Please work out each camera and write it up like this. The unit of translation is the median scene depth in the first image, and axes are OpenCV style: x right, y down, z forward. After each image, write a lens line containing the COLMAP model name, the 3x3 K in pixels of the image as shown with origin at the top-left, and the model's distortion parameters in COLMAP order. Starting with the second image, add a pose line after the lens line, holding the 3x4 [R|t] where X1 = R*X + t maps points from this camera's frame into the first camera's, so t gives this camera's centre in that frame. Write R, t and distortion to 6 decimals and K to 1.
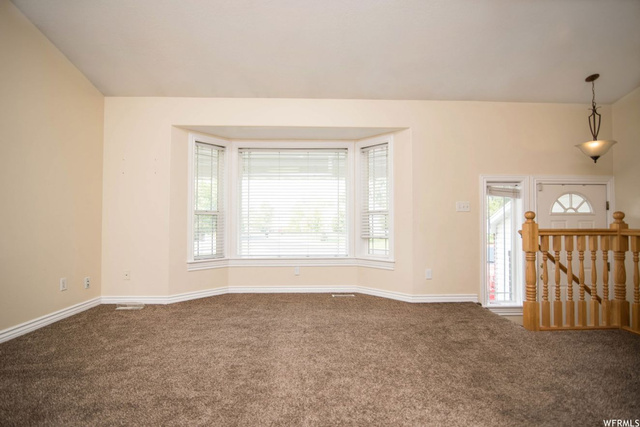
lens RADIAL K [[304.1, 0, 320.4], [0, 304.1, 217.0], [0, 0, 1]] dist [-0.013492, 0.000936]
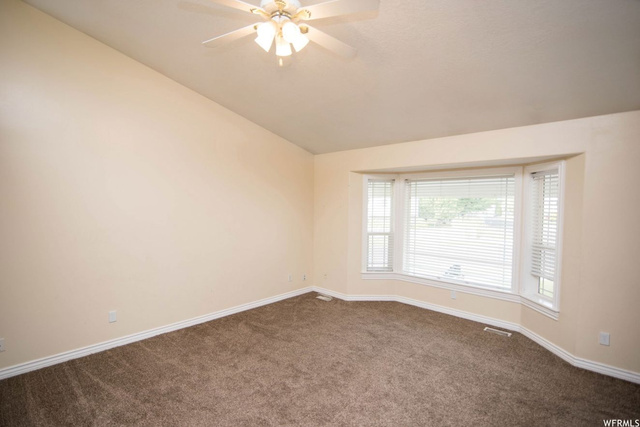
lens RADIAL K [[304.1, 0, 320.4], [0, 304.1, 217.0], [0, 0, 1]] dist [-0.013492, 0.000936]
pose [[0.709657, 0.039852, -0.703420, 0.421035], [-0.000408, 0.998422, 0.056154, -0.195699], [0.704548, -0.039564, 0.708553, -0.068002]]
